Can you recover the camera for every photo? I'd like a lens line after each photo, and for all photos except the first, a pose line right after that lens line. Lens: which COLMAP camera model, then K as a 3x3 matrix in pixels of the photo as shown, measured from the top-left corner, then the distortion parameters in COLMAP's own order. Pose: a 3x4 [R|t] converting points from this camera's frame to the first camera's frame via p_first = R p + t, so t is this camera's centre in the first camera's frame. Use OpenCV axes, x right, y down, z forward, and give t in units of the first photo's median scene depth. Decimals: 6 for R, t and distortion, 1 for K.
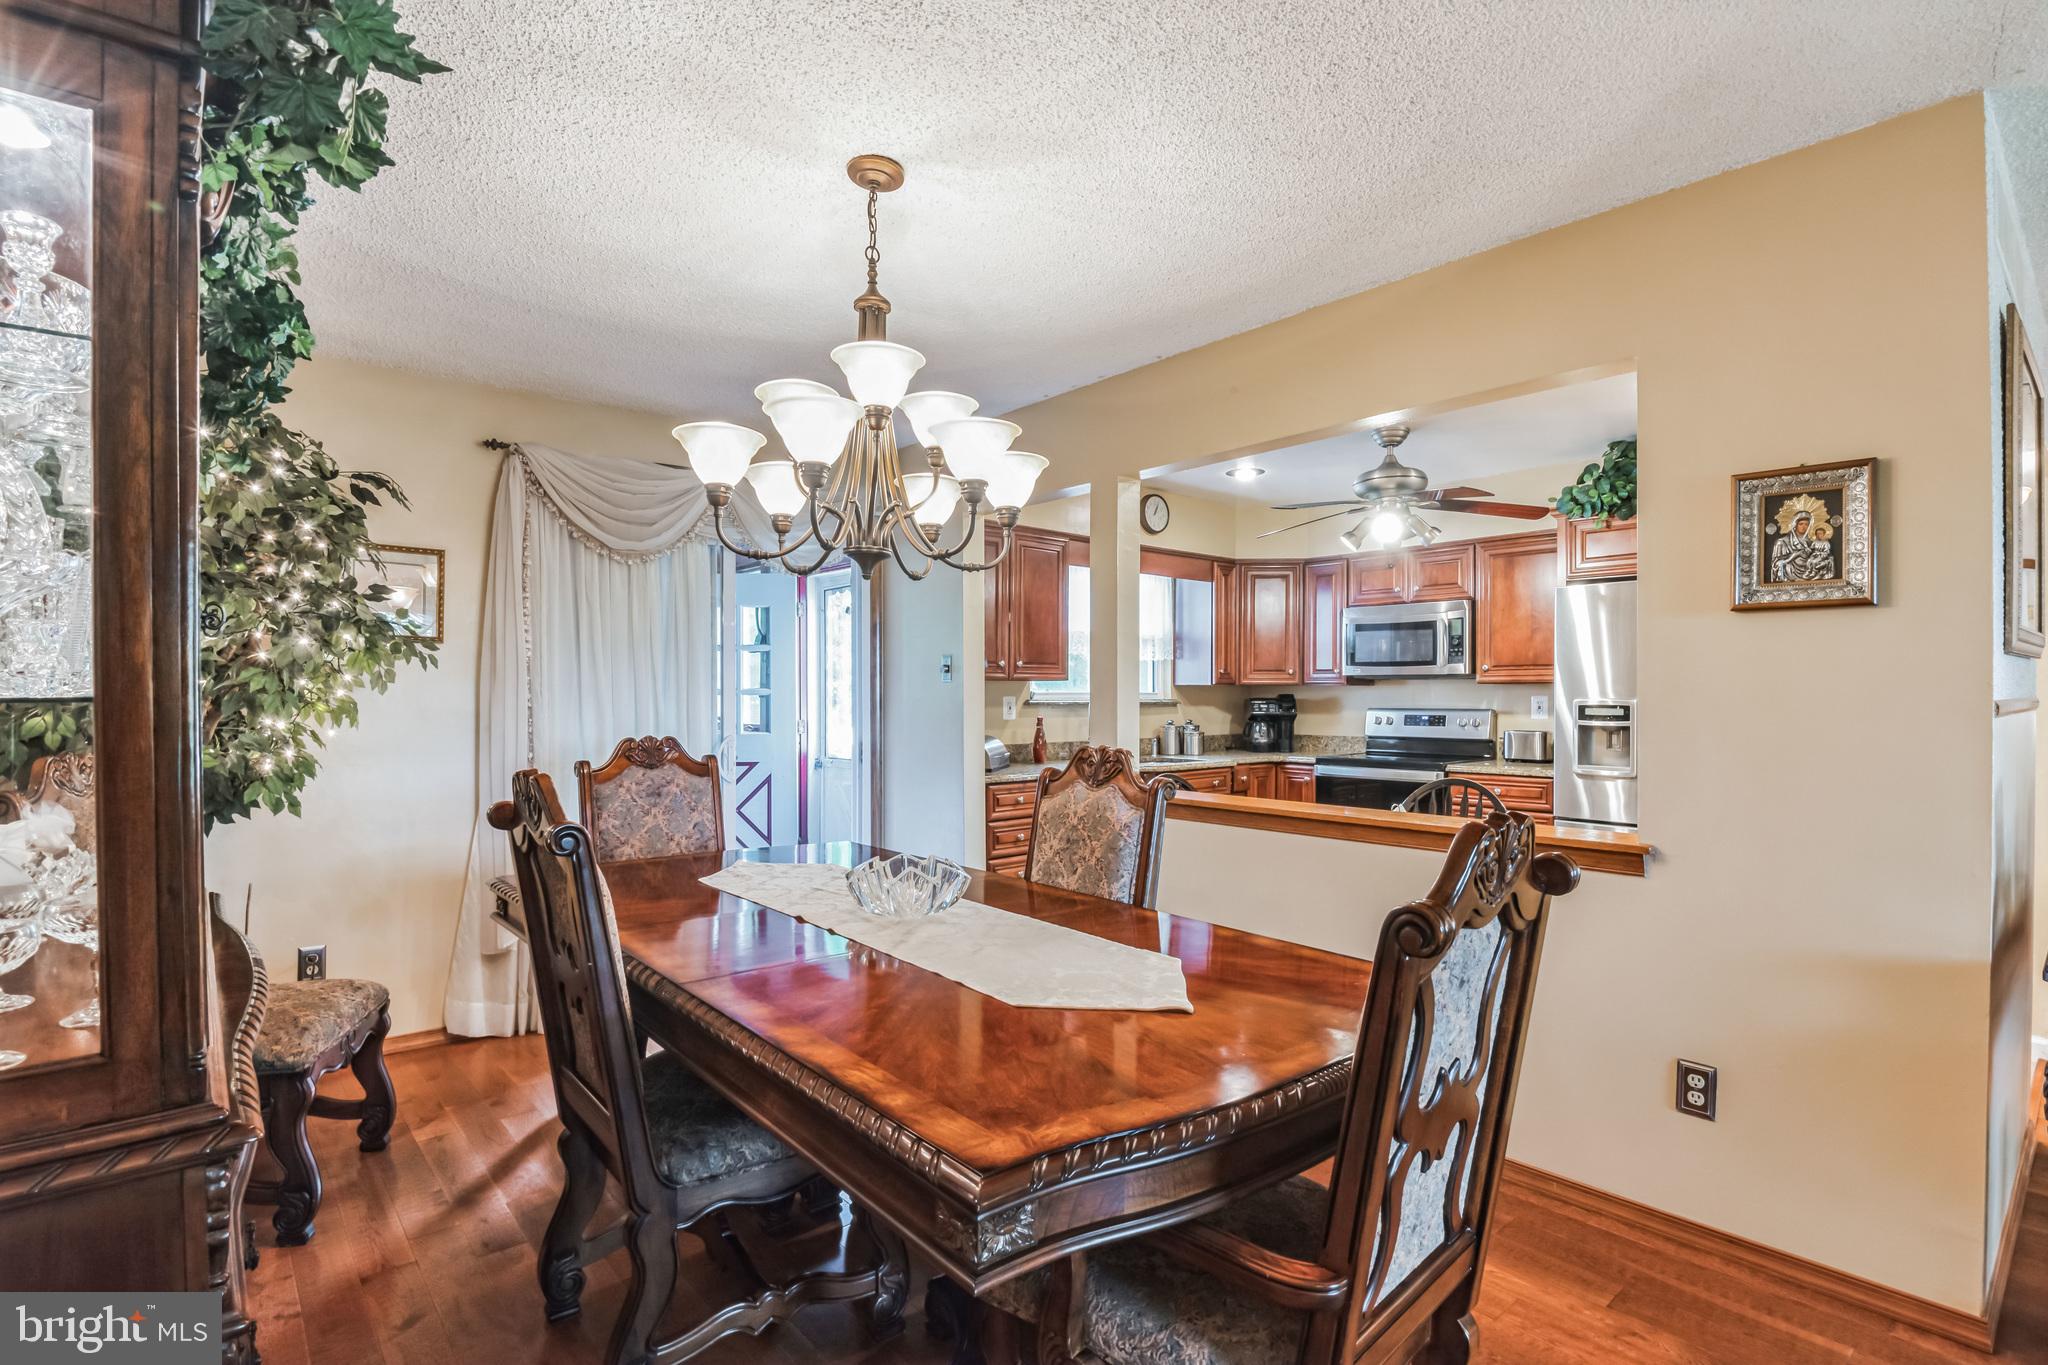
lens RADIAL K [[997.7, 0, 1017.5], [0, 997.7, 684.5], [0, 0, 1]] dist [-0.016785, -0.002199]
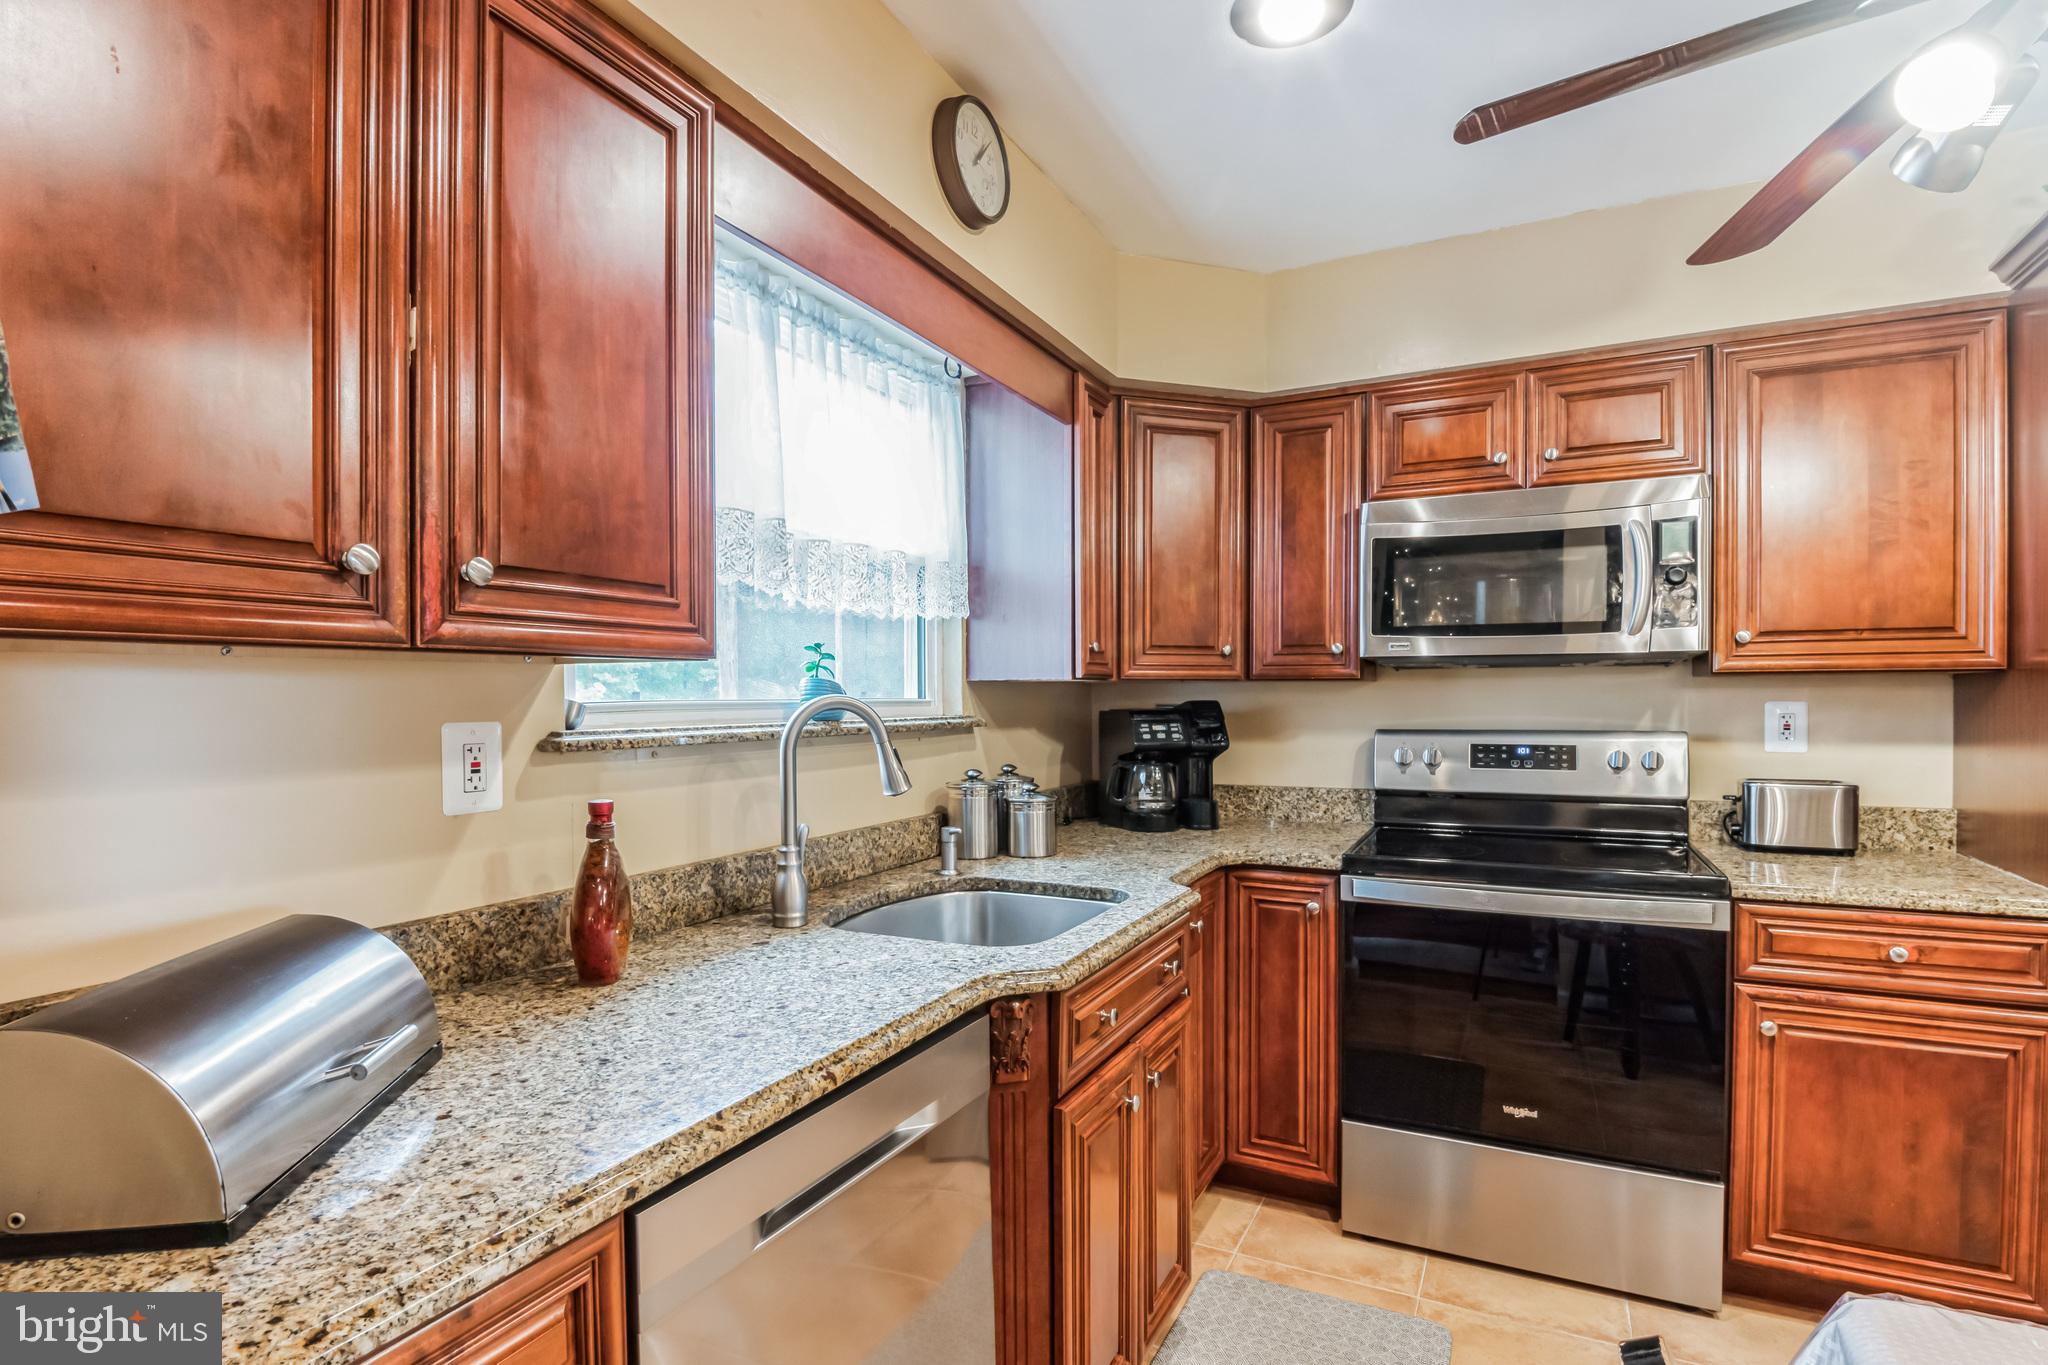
lens RADIAL K [[997.7, 0, 1031.0], [0, 997.7, 691.5], [0, 0, 1]] dist [-0.016785, -0.002199]
pose [[0.923621, -0.004367, 0.383282, 0.023925], [0.001892, 0.999975, 0.006835, 0.002523], [-0.383302, -0.005588, 0.923606, 0.636167]]
